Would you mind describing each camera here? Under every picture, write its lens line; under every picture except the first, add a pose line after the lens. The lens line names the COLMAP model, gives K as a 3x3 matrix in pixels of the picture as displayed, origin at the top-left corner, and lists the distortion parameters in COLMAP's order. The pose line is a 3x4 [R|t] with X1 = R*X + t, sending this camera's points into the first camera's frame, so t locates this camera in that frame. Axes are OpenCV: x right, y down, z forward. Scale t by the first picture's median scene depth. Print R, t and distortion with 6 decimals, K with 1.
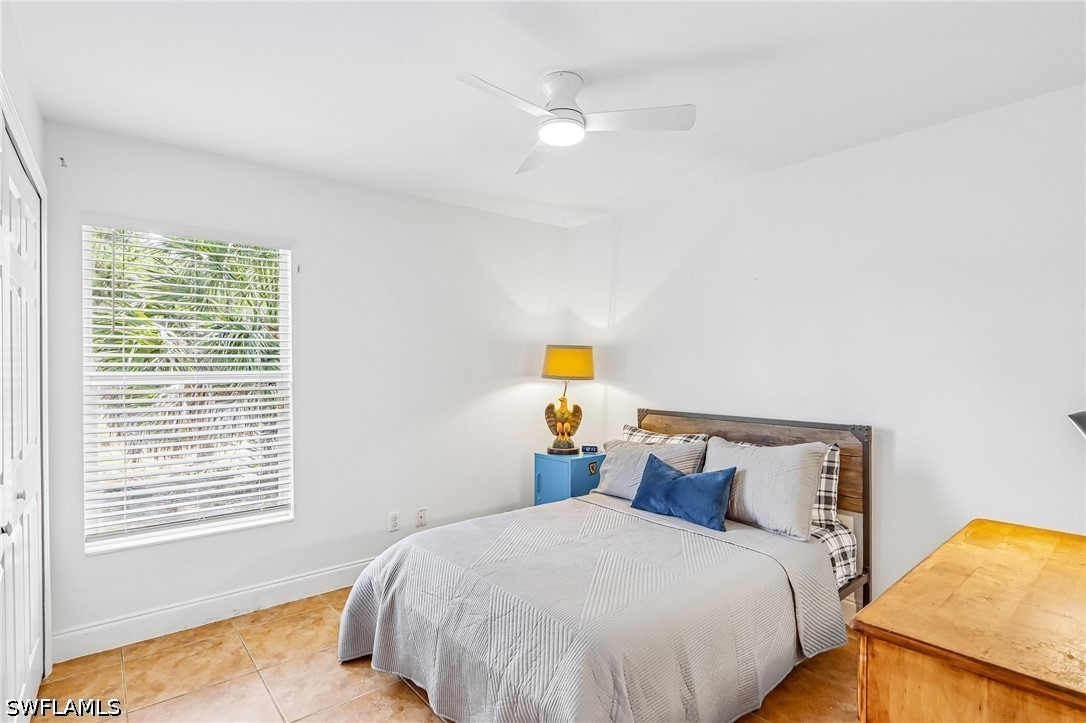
lens RADIAL K [[515.3, 0, 547.0], [0, 515.3, 362.5], [0, 0, 1]] dist [-0.026888, 0.004986]
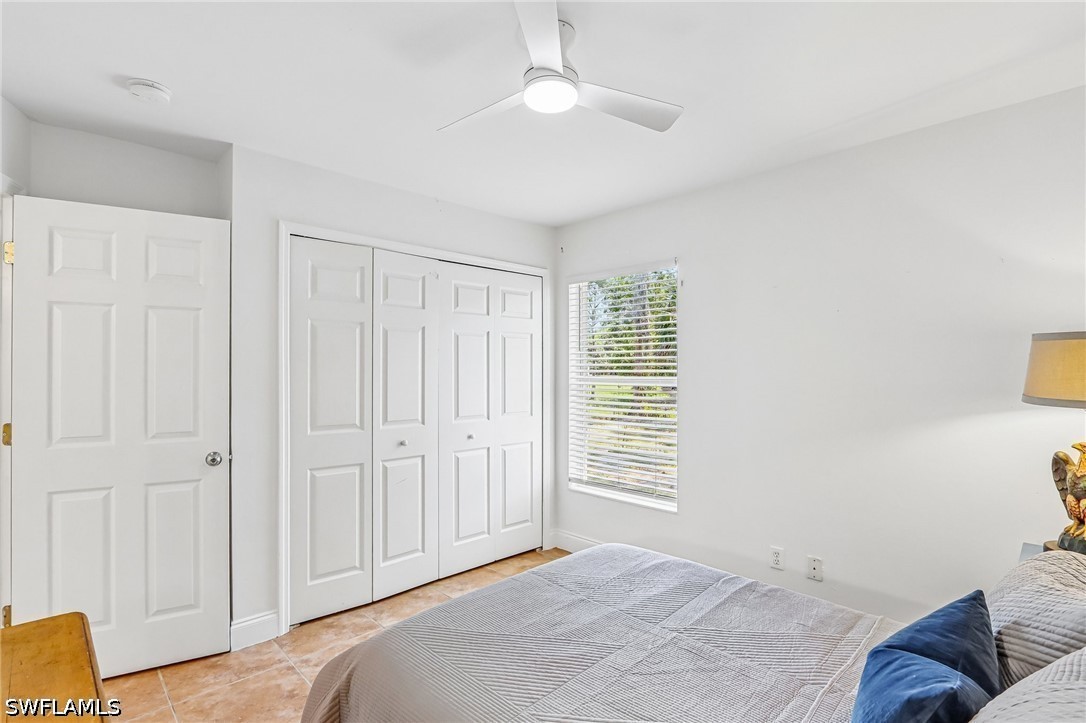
lens RADIAL K [[515.3, 0, 546.9], [0, 515.3, 365.0], [0, 0, 1]] dist [-0.026888, 0.004986]
pose [[0.100758, -0.009819, -0.994863, 0.606626], [-0.001098, 0.999950, -0.009980, 0.001145], [0.994910, 0.002098, 0.100742, 0.644356]]
